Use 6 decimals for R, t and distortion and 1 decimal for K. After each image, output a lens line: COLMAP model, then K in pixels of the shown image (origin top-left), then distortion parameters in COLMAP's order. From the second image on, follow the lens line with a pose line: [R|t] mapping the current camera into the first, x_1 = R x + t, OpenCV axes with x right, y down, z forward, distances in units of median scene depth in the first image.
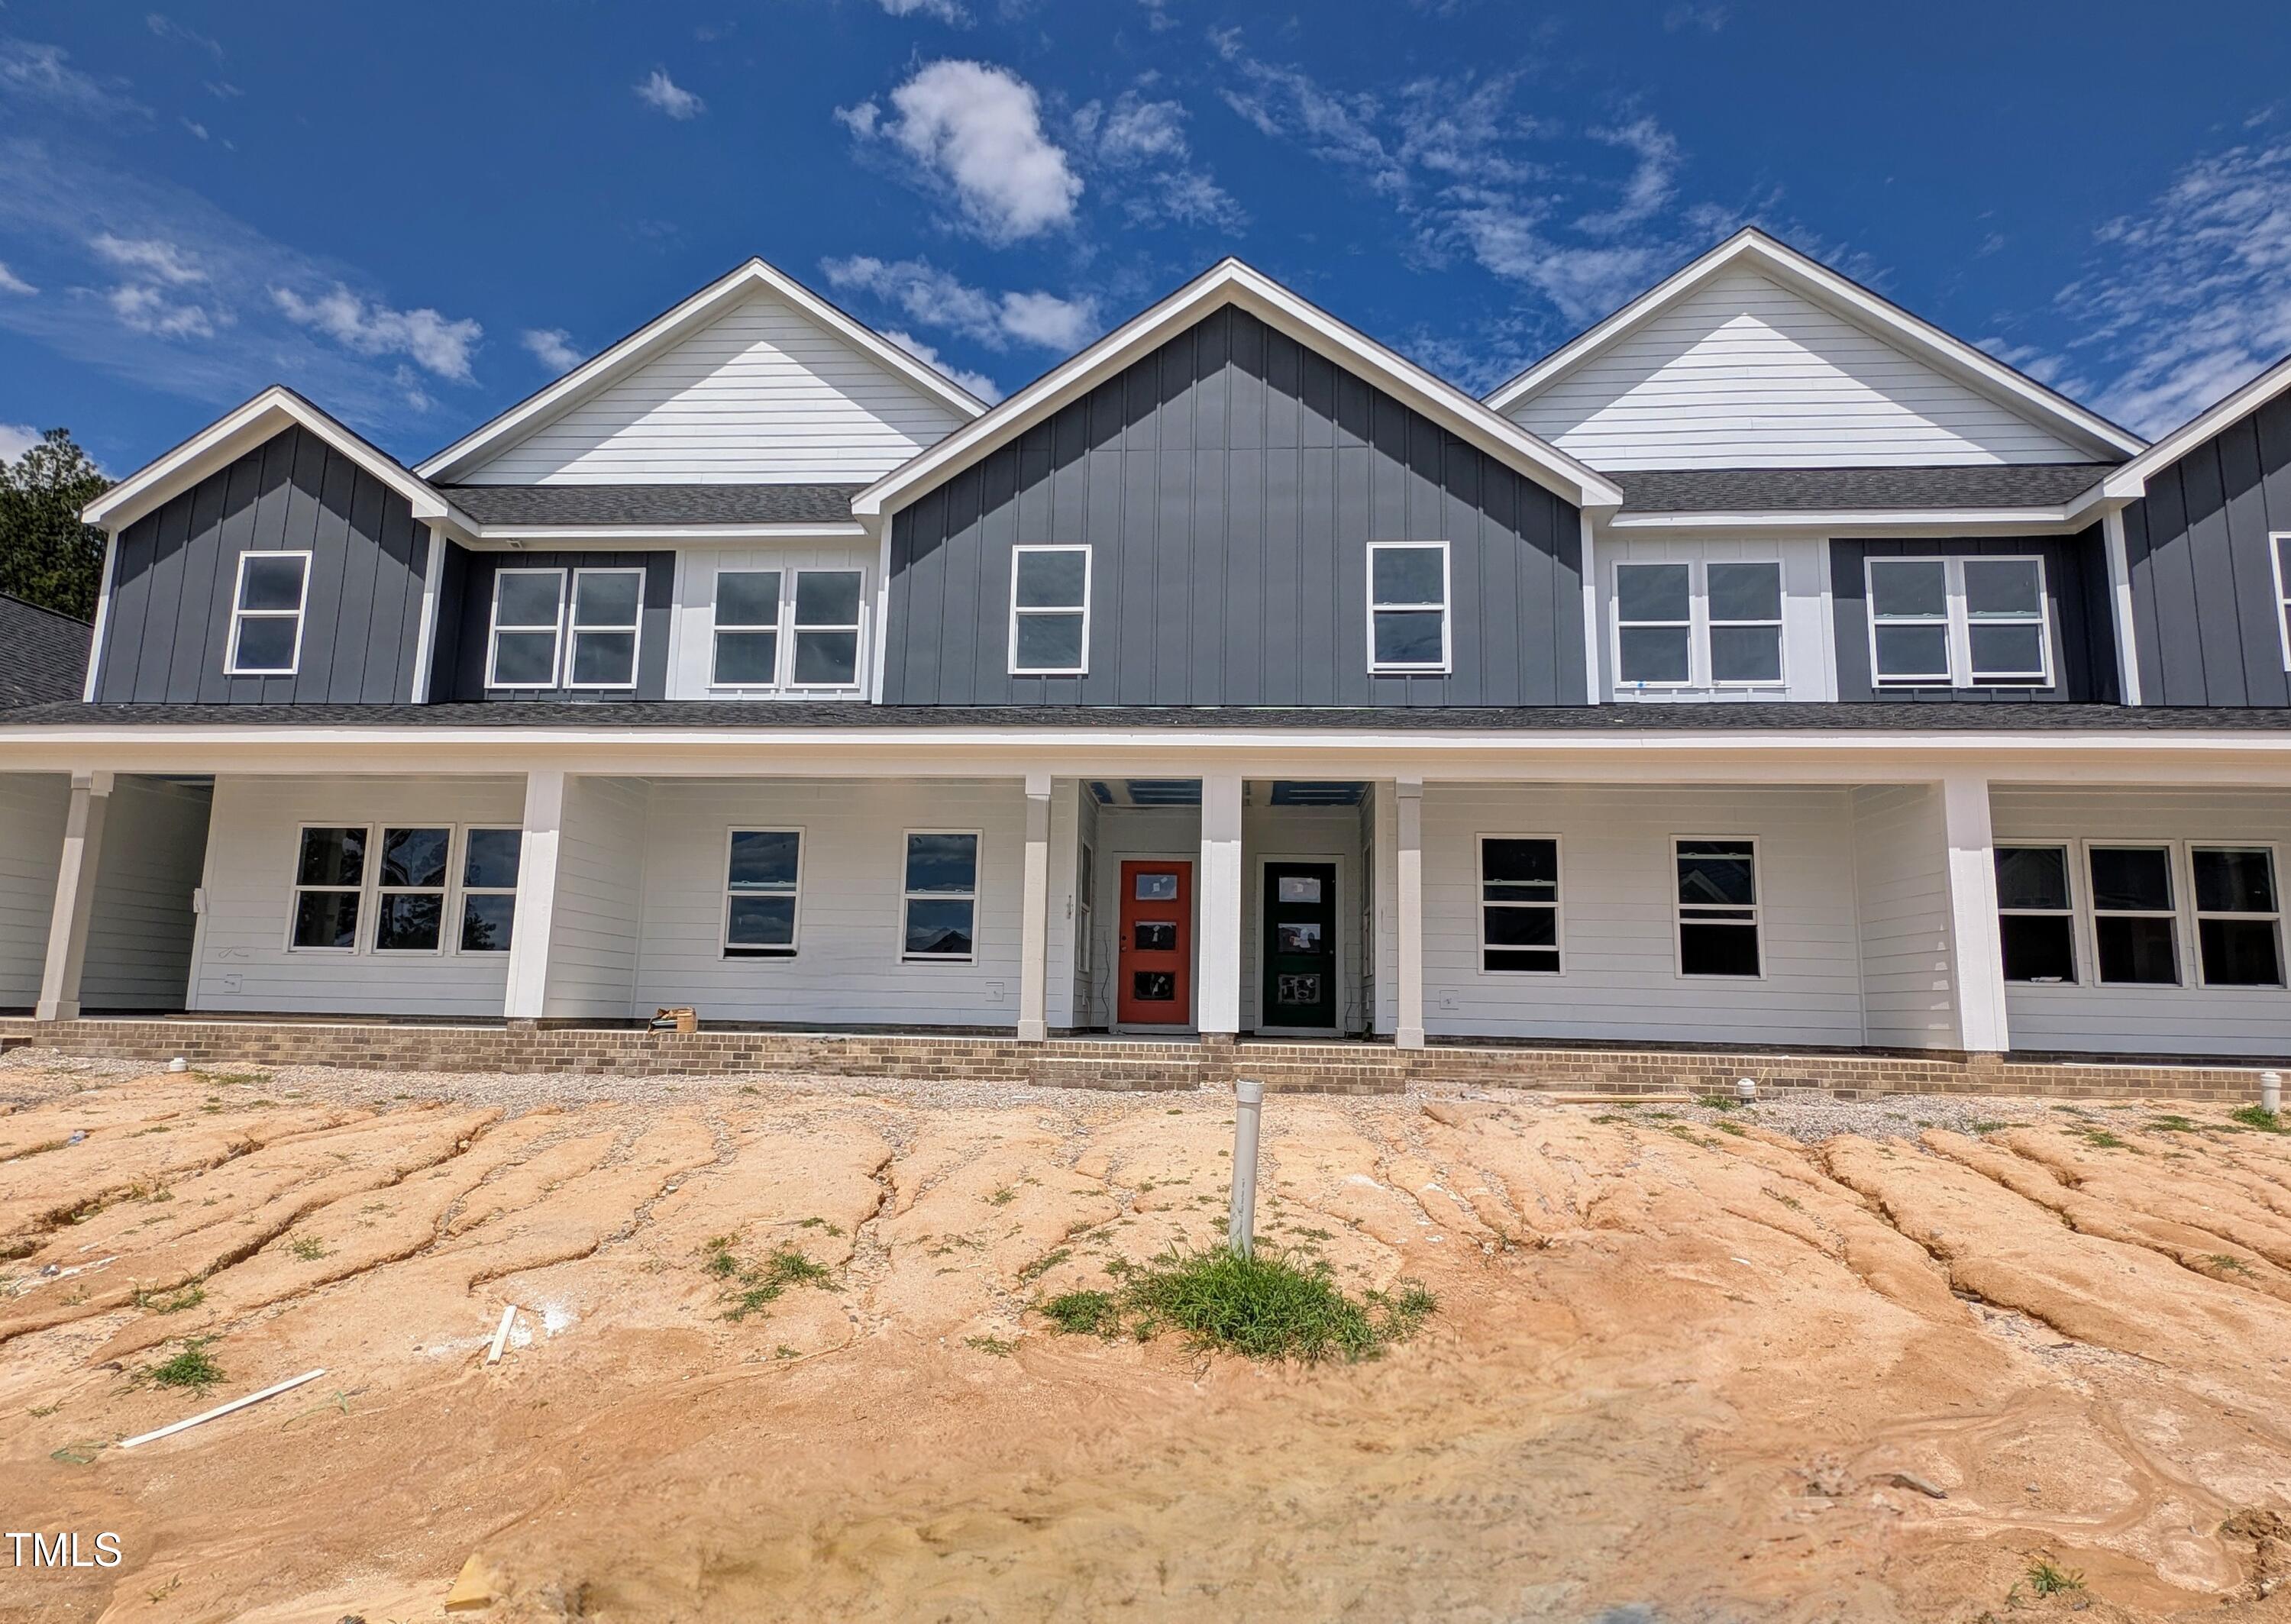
lens RADIAL K [[1250.2, 0, 1145.5], [0, 1250.2, 812.0], [0, 0, 1]] dist [0.009473, -0.000107]
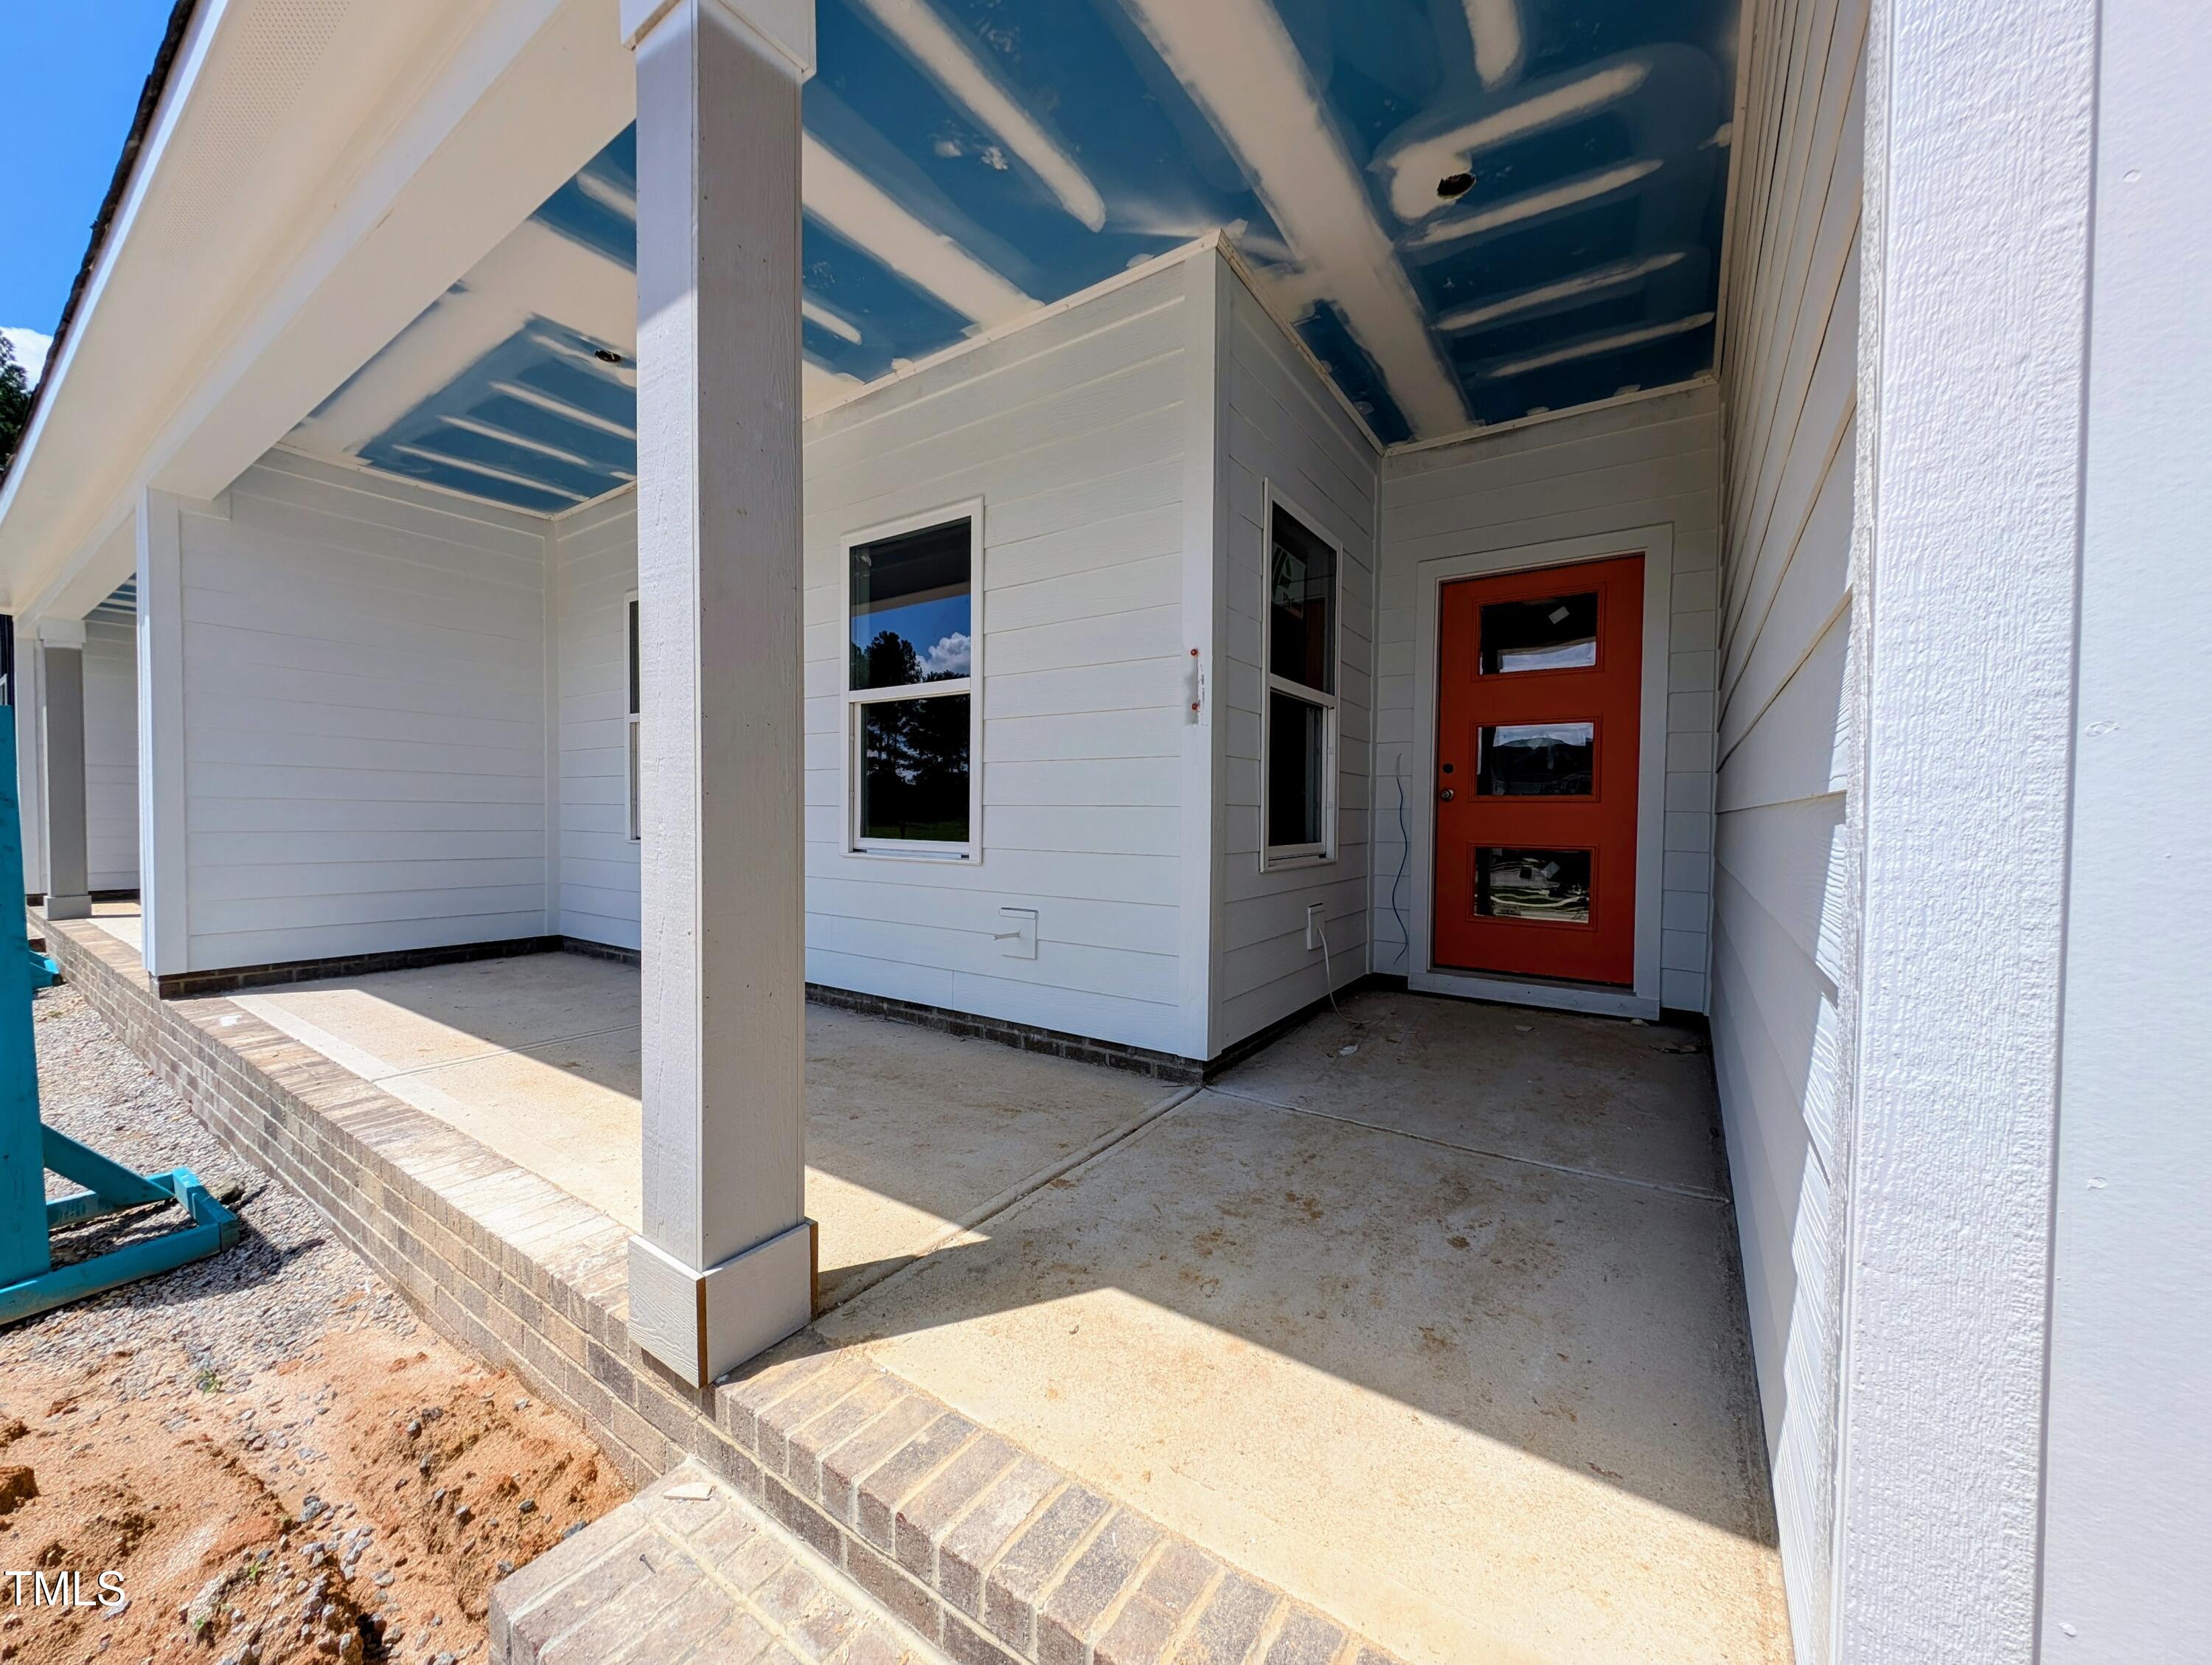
lens RADIAL K [[833.5, 0, 1106.0], [0, 833.5, 832.5], [0, 0, 1]] dist [0.001352, -0.000141]
pose [[0.870687, -0.000162, -0.491837, 0.023120], [0.087483, 0.984105, 0.154544, 0.076775], [0.483994, -0.177587, 0.856862, 0.788927]]
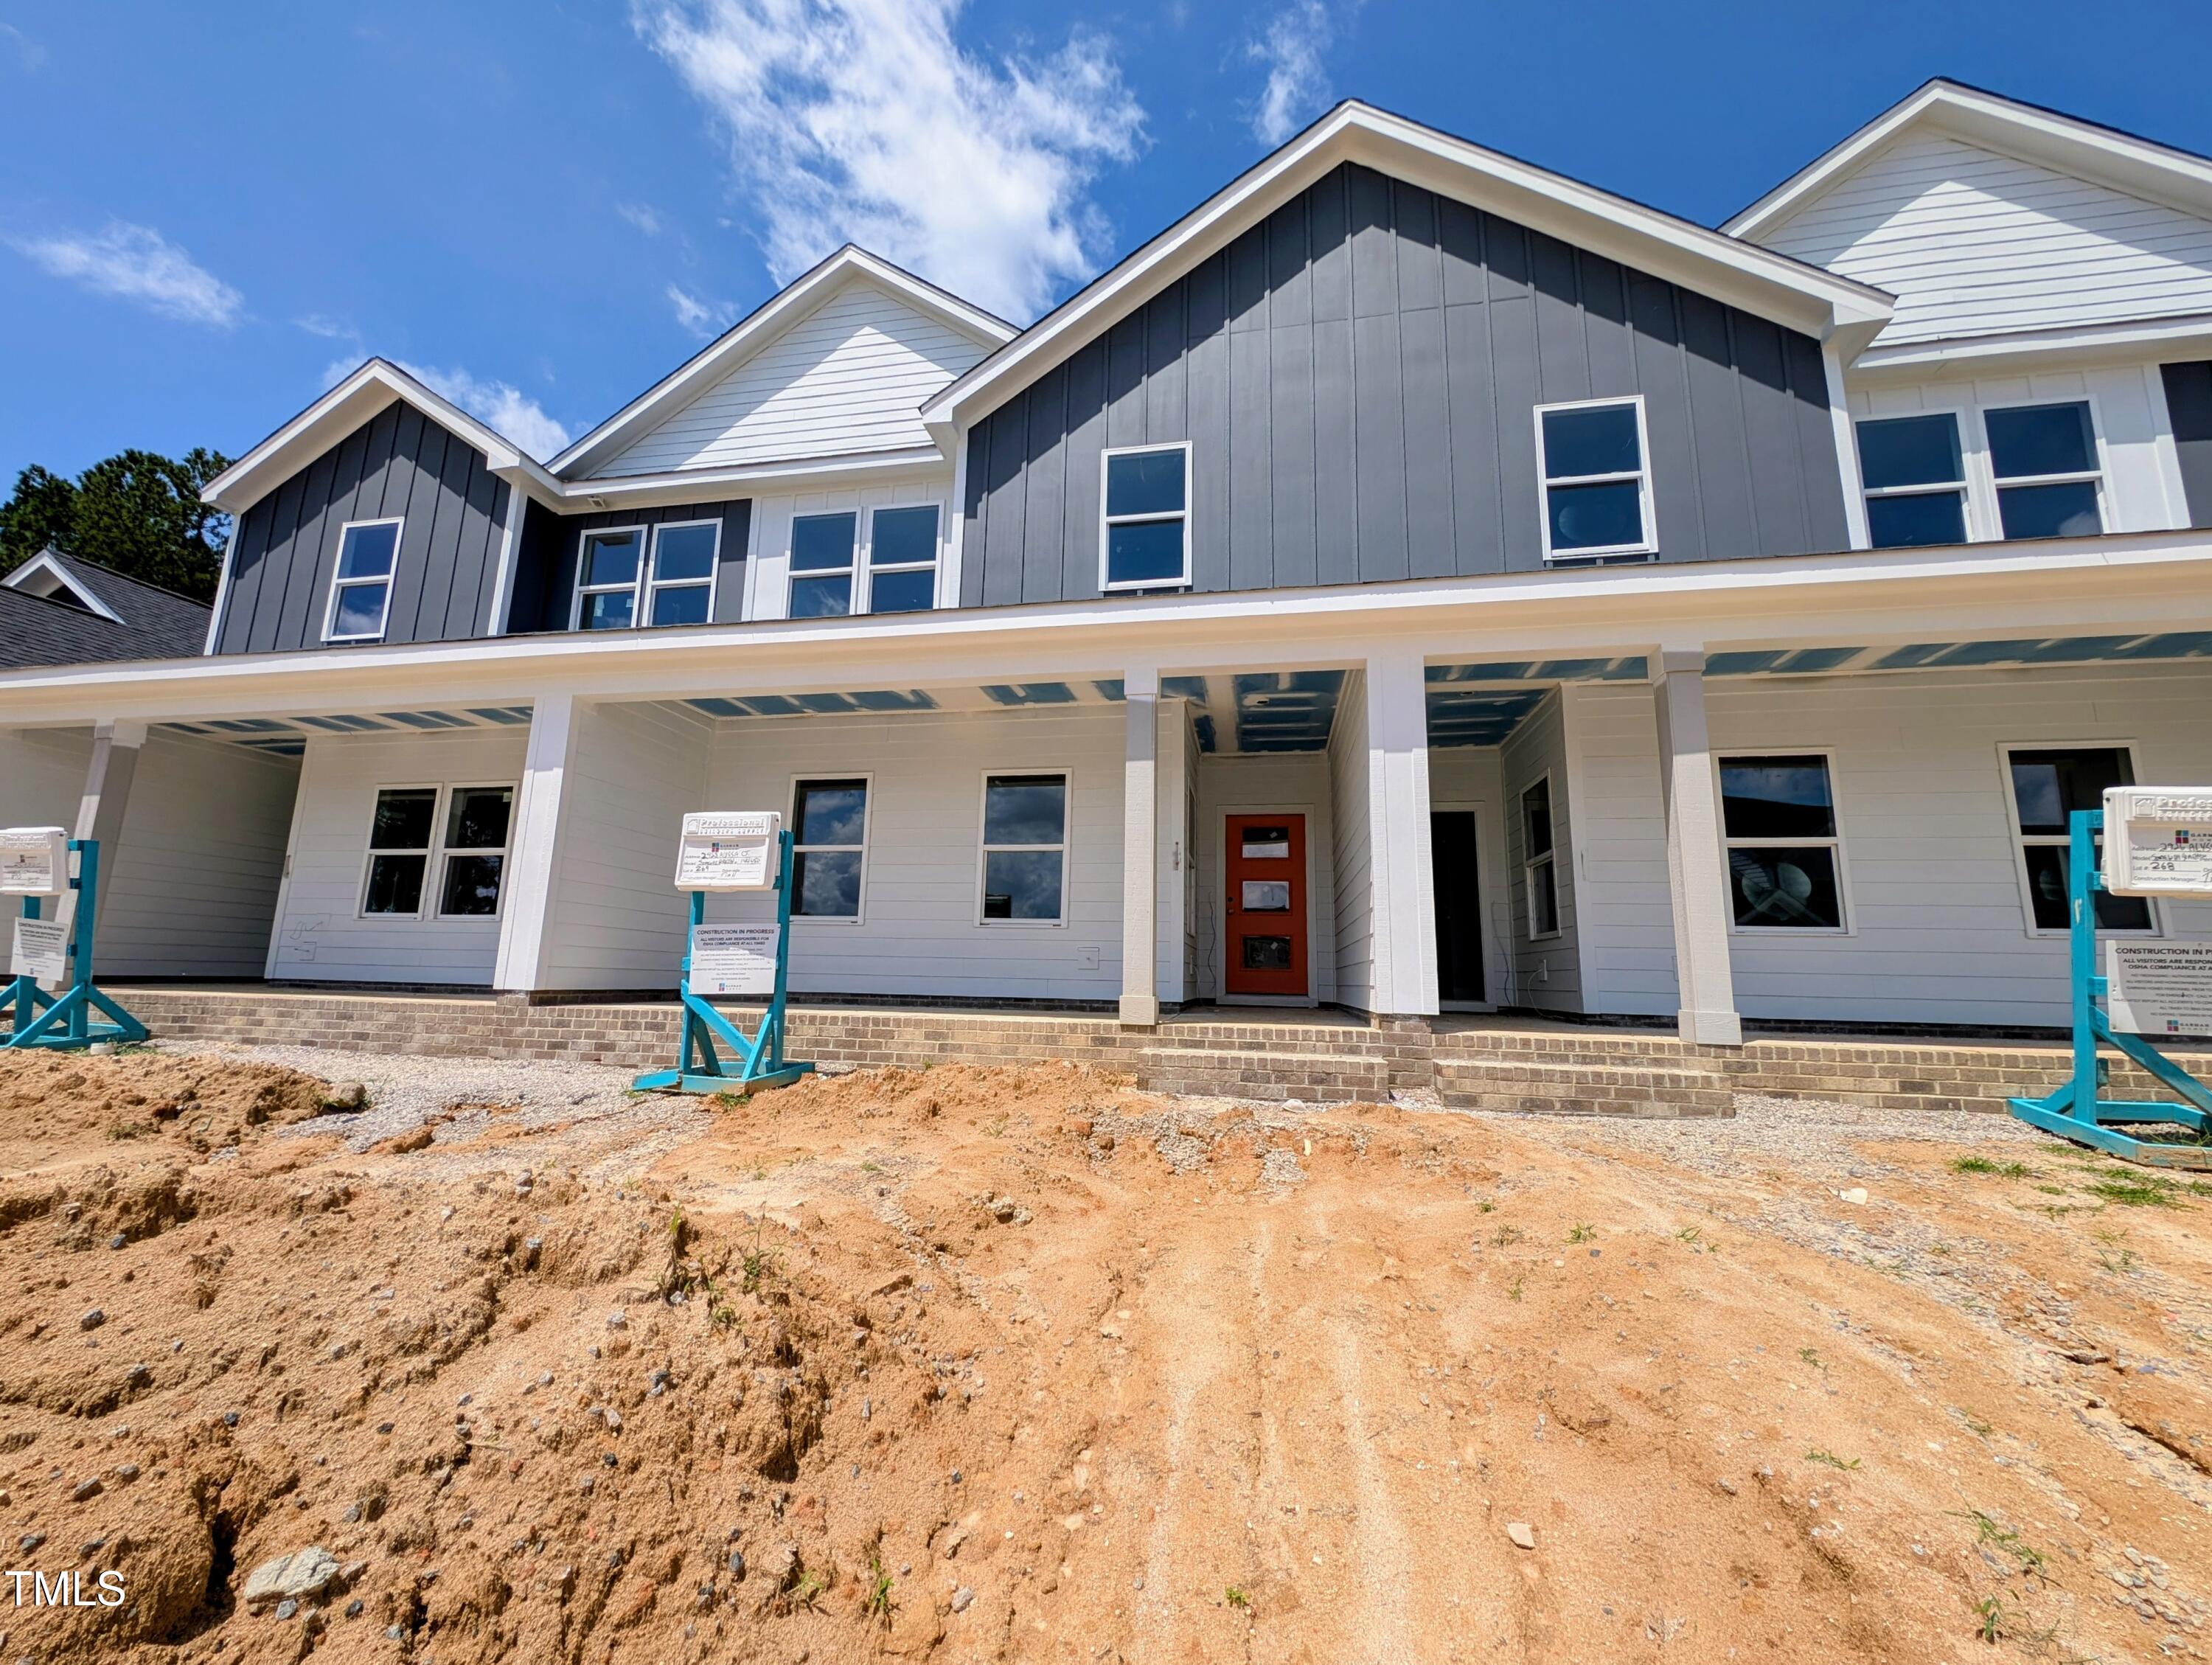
lens RADIAL K [[833.5, 0, 1106.0], [0, 833.5, 832.5], [0, 0, 1]] dist [0.001352, -0.000141]
pose [[0.994918, -0.016379, -0.099351, -0.051451], [0.015059, 0.999788, -0.014024, 0.066108], [0.099559, 0.012457, 0.994954, 0.437362]]
